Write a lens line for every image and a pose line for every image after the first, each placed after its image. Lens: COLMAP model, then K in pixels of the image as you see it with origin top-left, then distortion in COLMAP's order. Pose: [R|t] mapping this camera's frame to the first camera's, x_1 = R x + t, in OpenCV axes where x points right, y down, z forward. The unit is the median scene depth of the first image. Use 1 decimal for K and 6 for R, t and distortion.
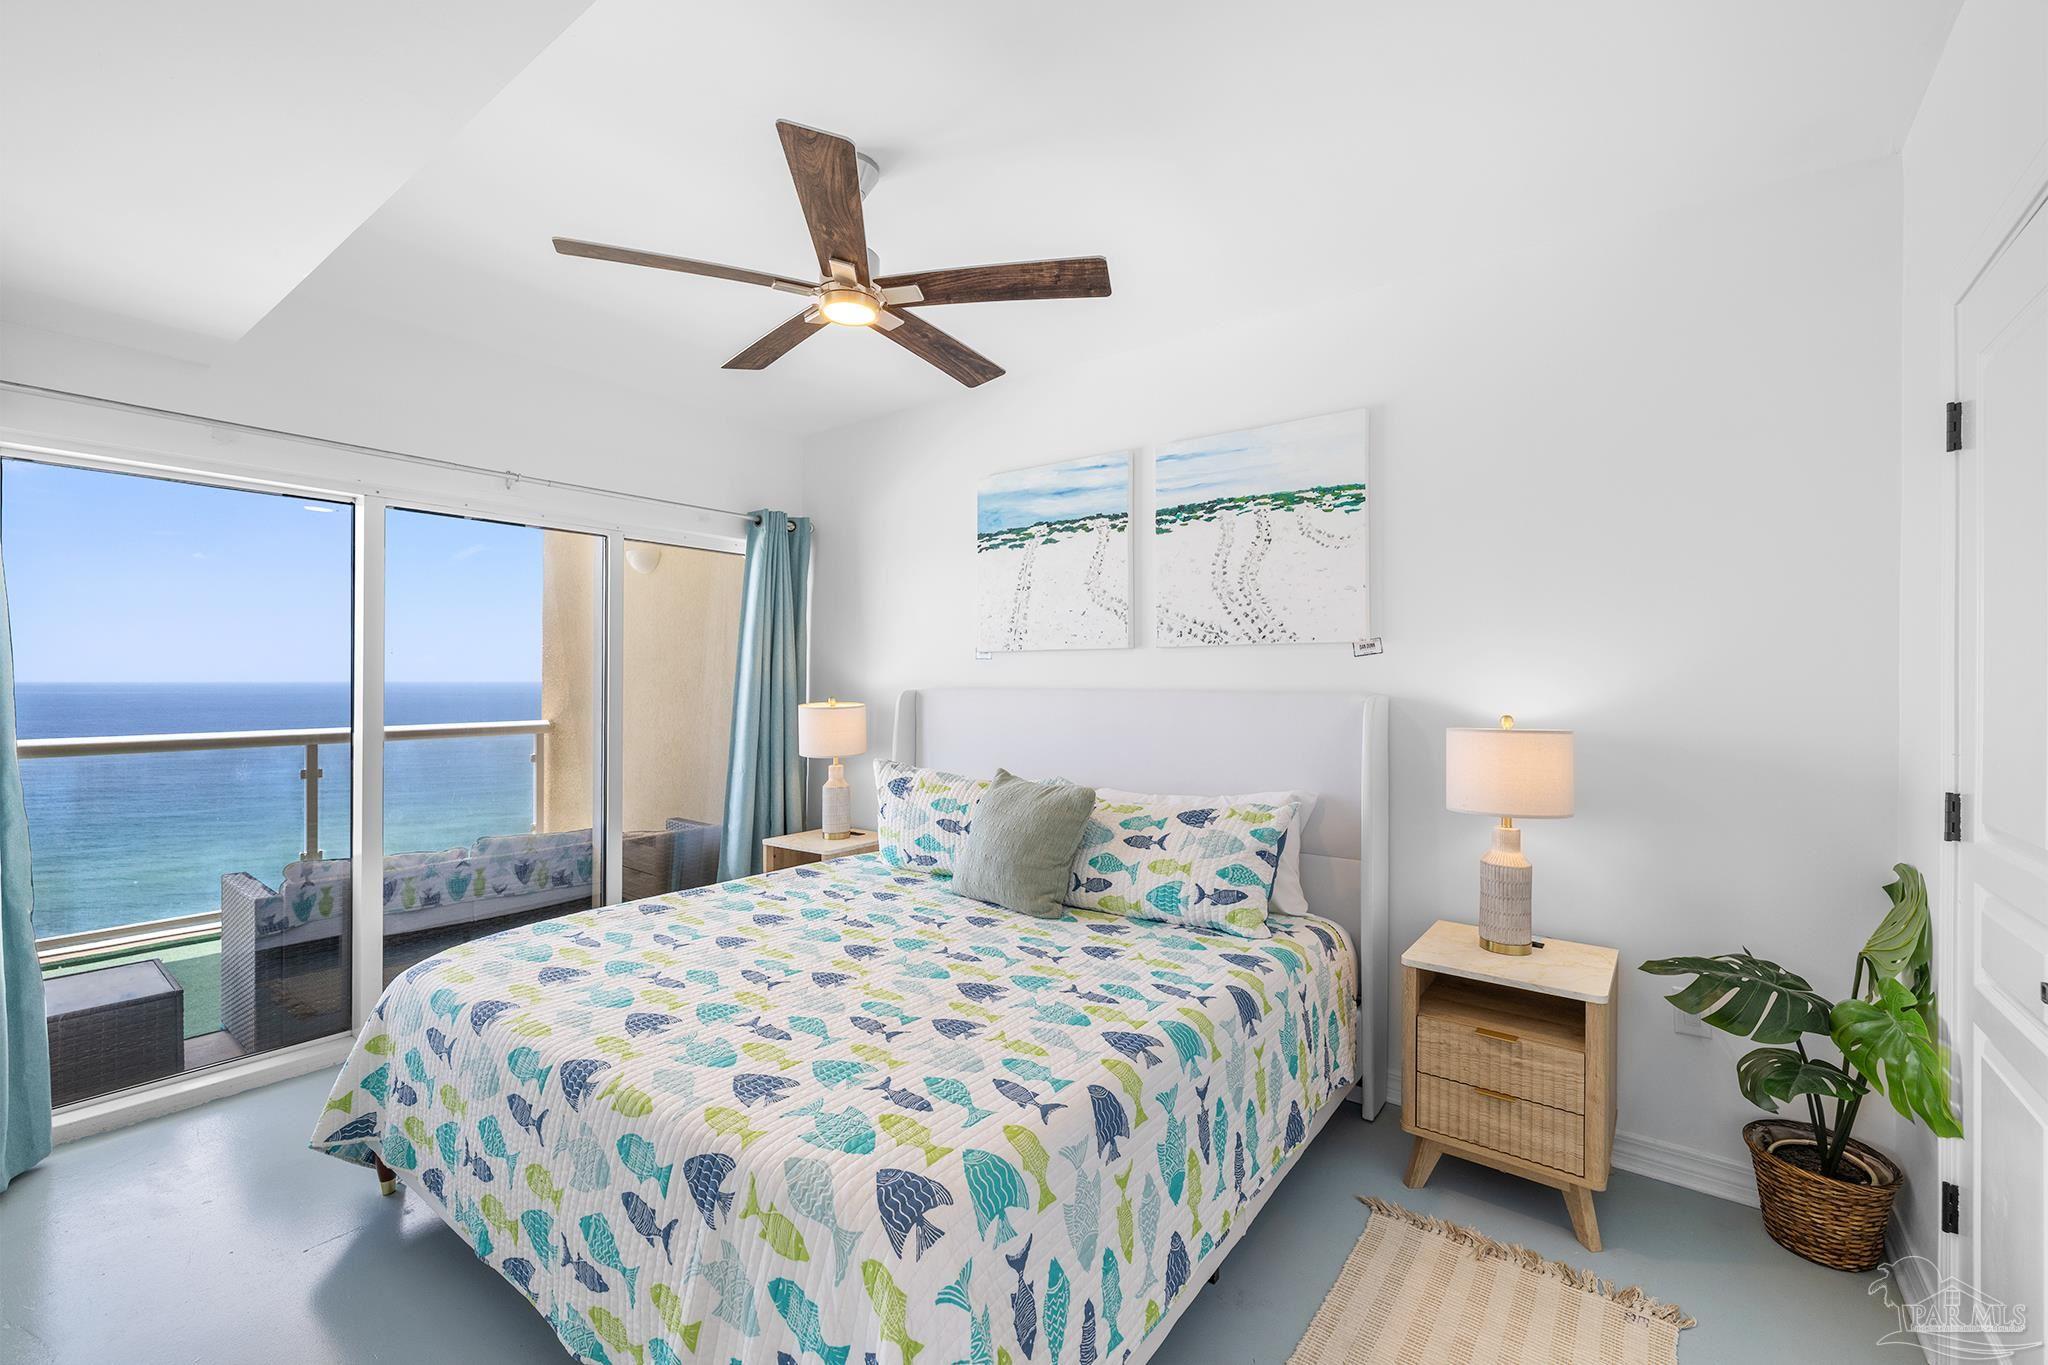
lens RADIAL K [[860.1, 0, 1025.6], [0, 860.1, 684.6], [0, 0, 1]] dist [0.000022, 0.000183]
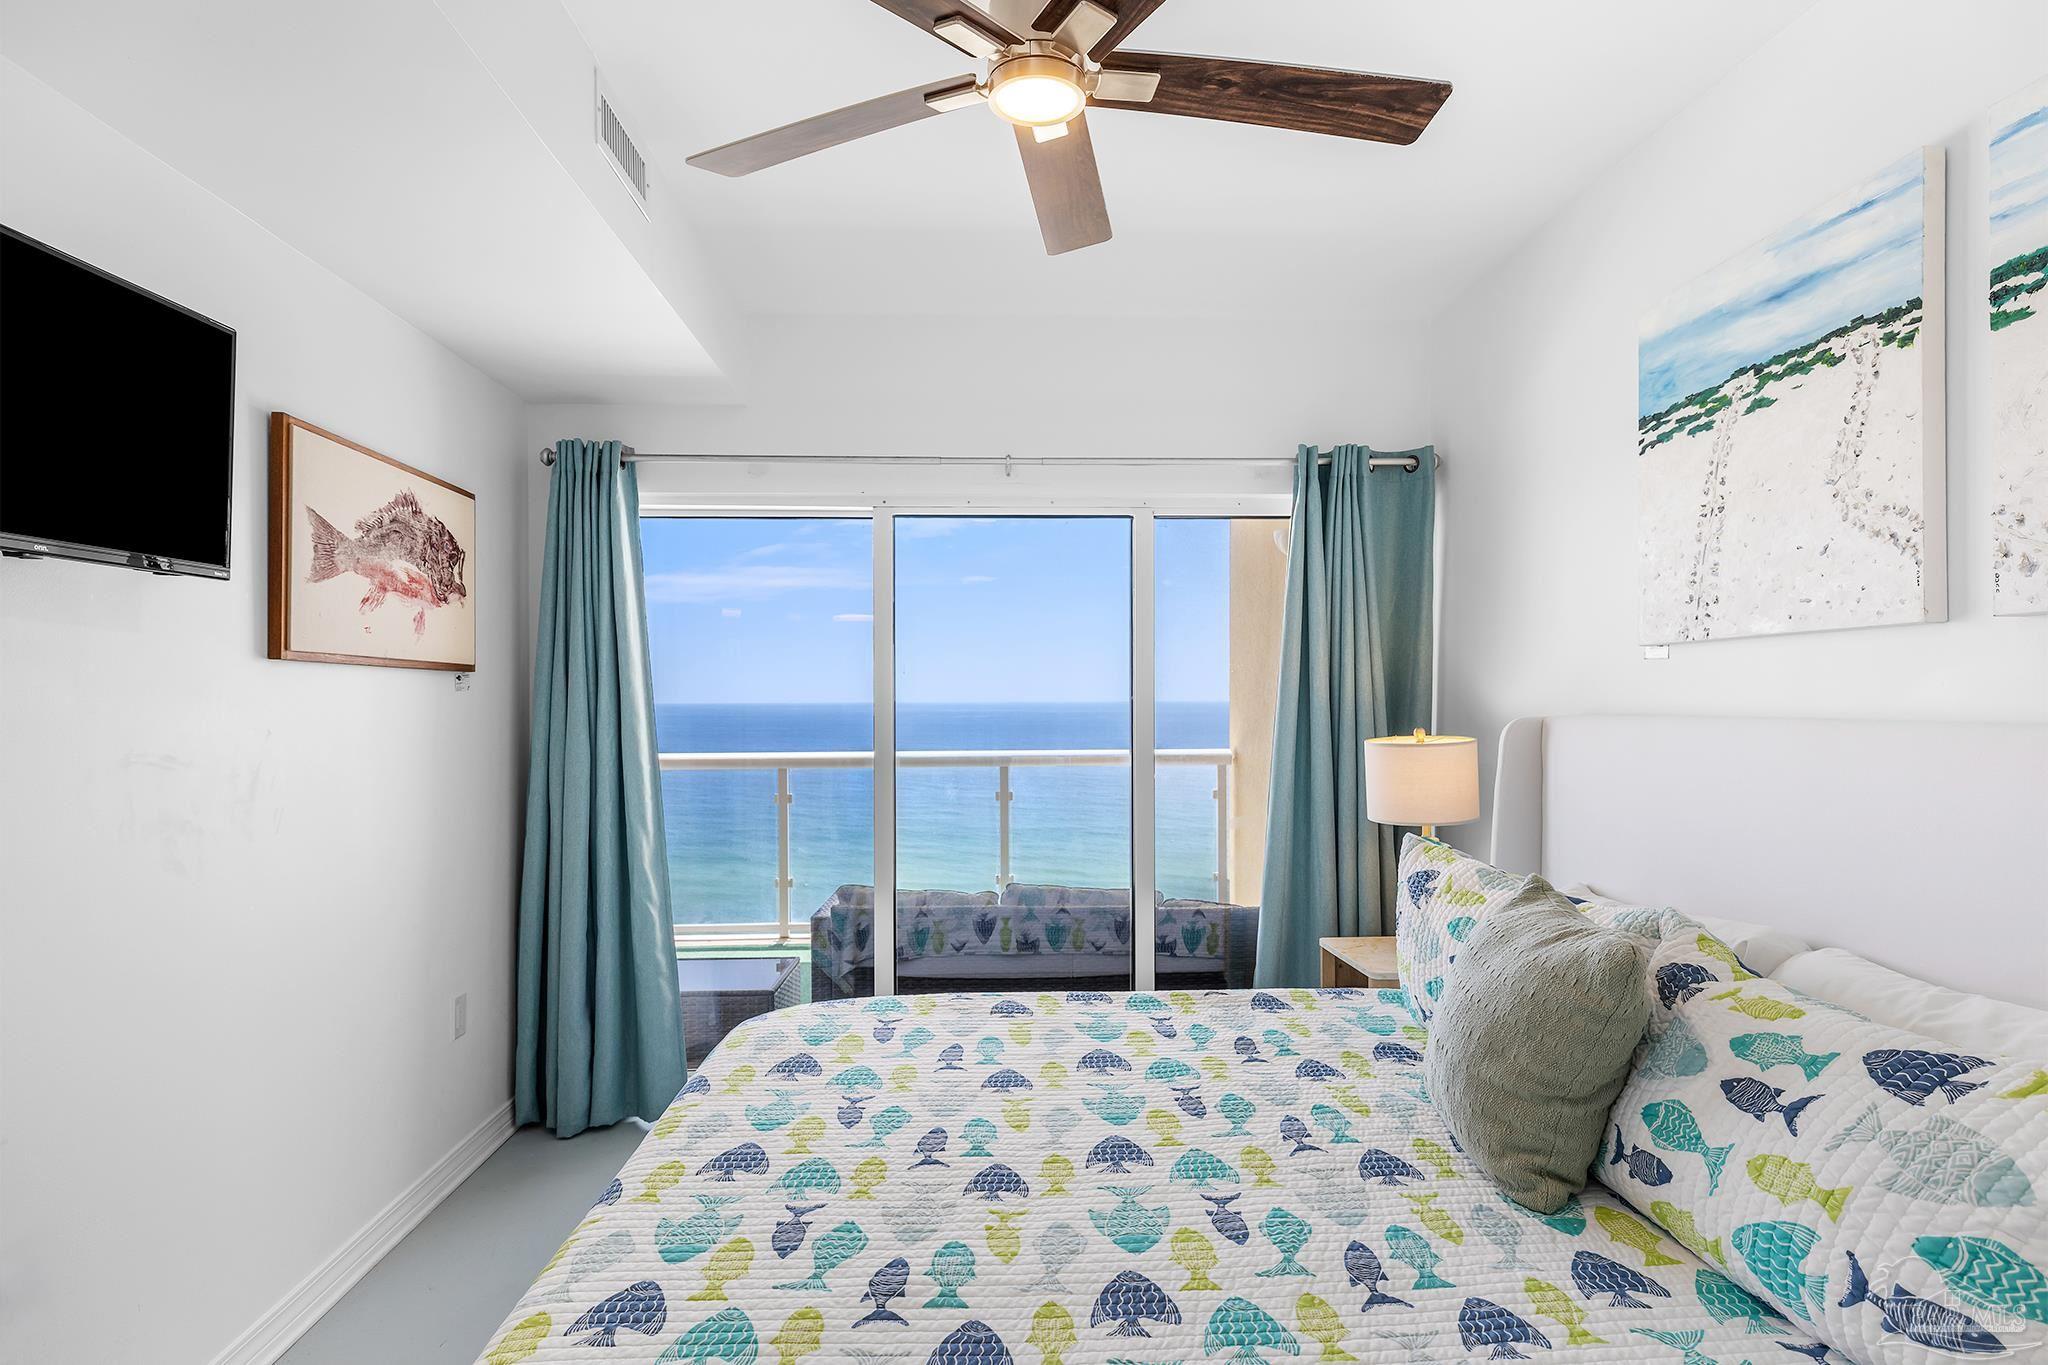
lens RADIAL K [[1111.0, 0, 1018.1], [0, 1111.0, 707.1], [0, 0, 1]] dist [0.000954, 0.000618]
pose [[0.634861, 0.001067, -0.772626, 0.304486], [0.000549, 0.999998, 0.001832, -0.002732], [0.772626, -0.001587, 0.634859, 0.378190]]
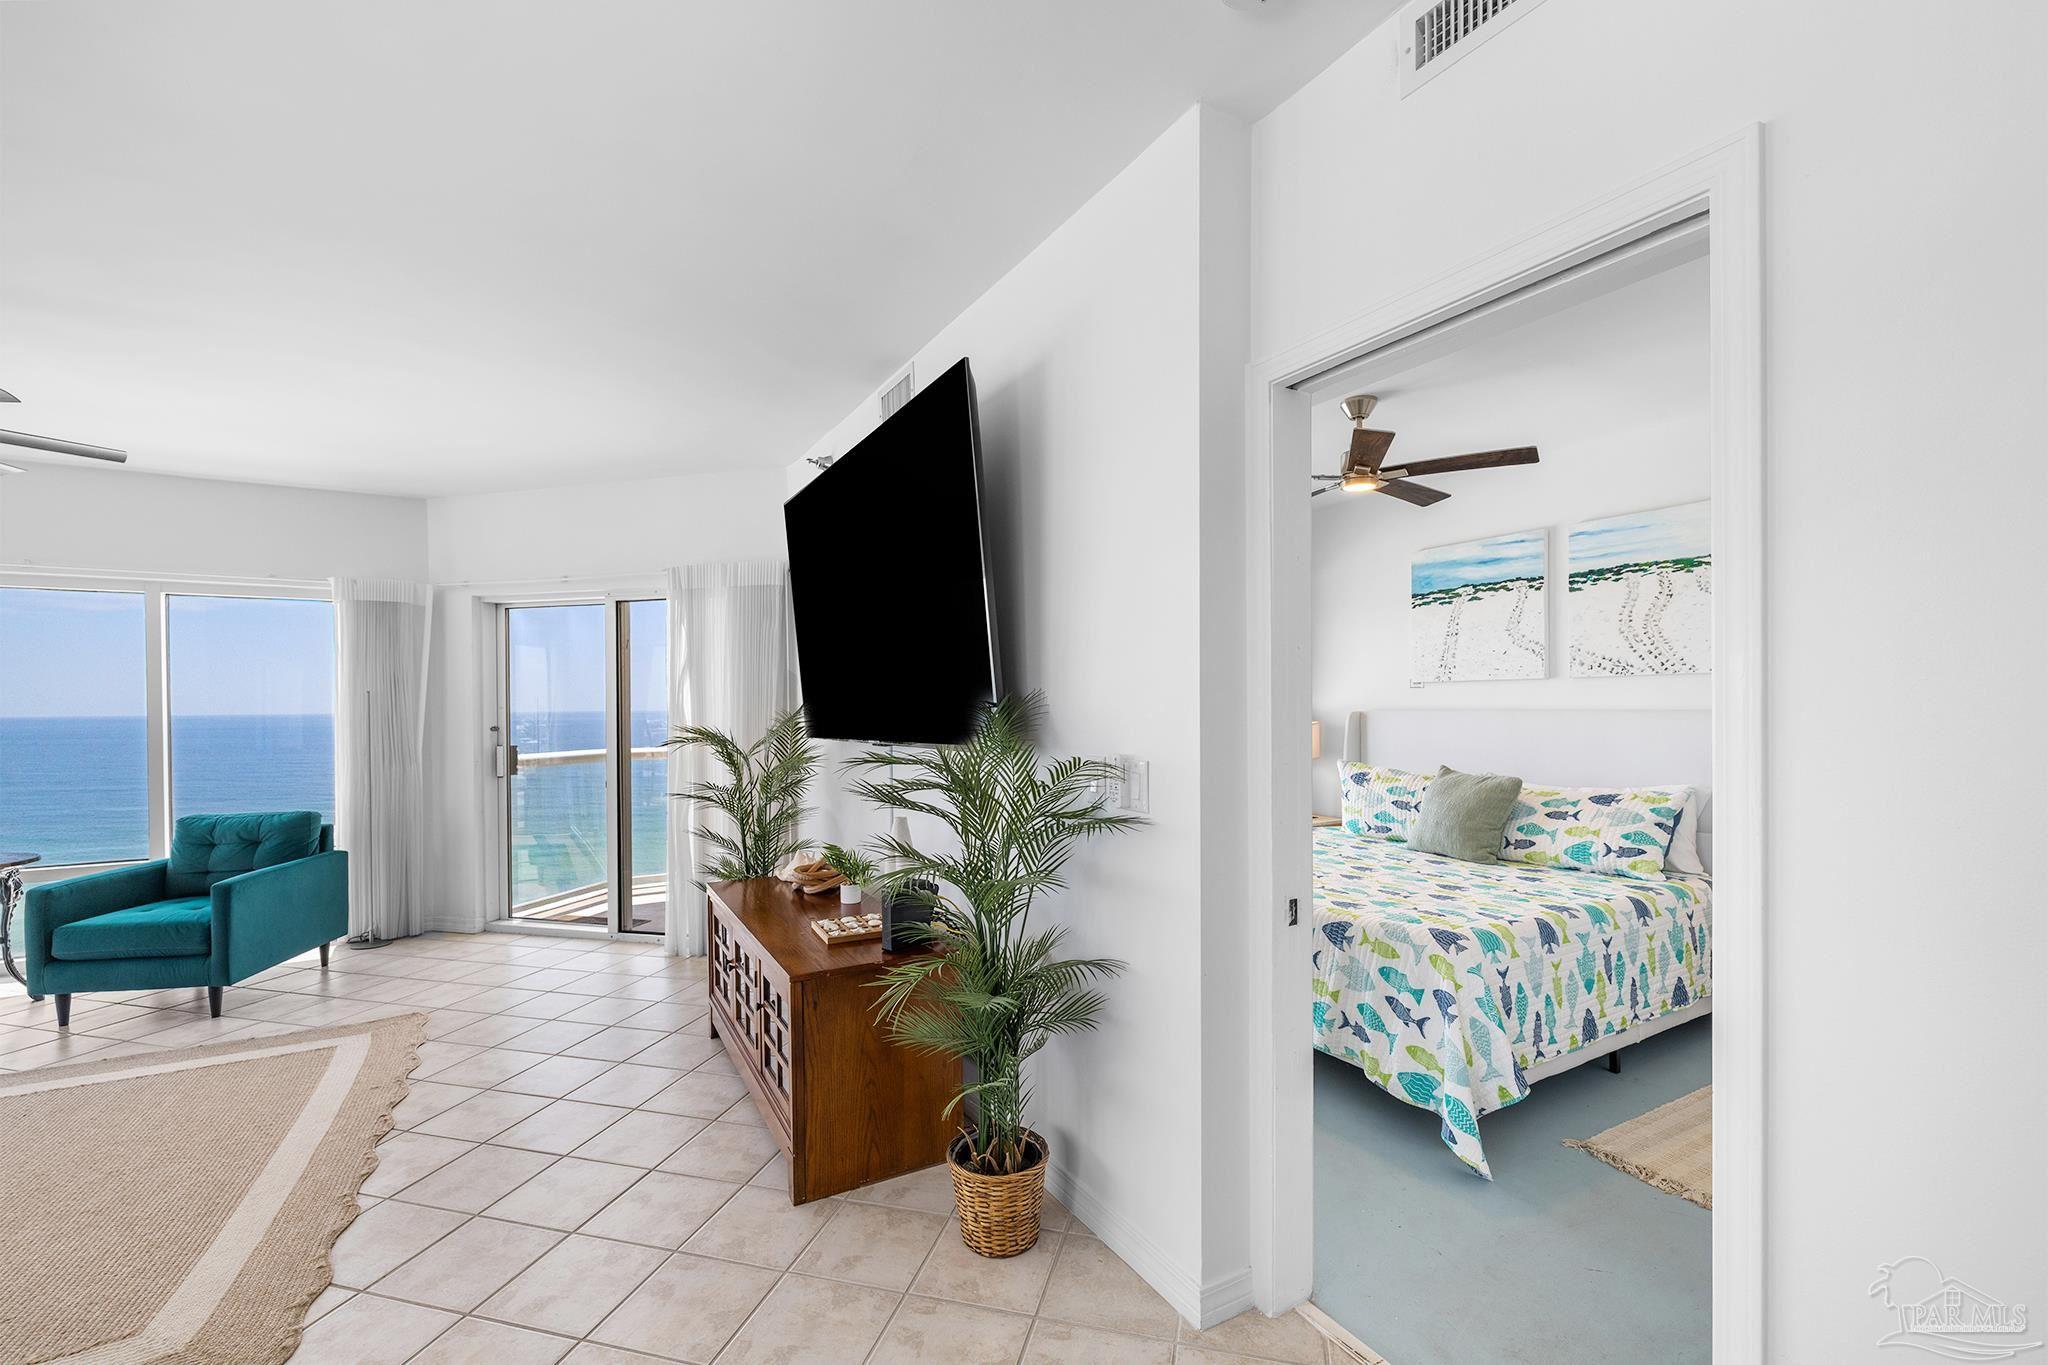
lens RADIAL K [[864.4, 0, 1019.2], [0, 864.4, 714.1], [0, 0, 1]] dist [0.000657, 0.000409]
pose [[0.918290, -0.004221, -0.395886, -0.114701], [0.006539, 0.999968, 0.004507, 0.001742], [0.395855, -0.006728, 0.918288, -0.644871]]
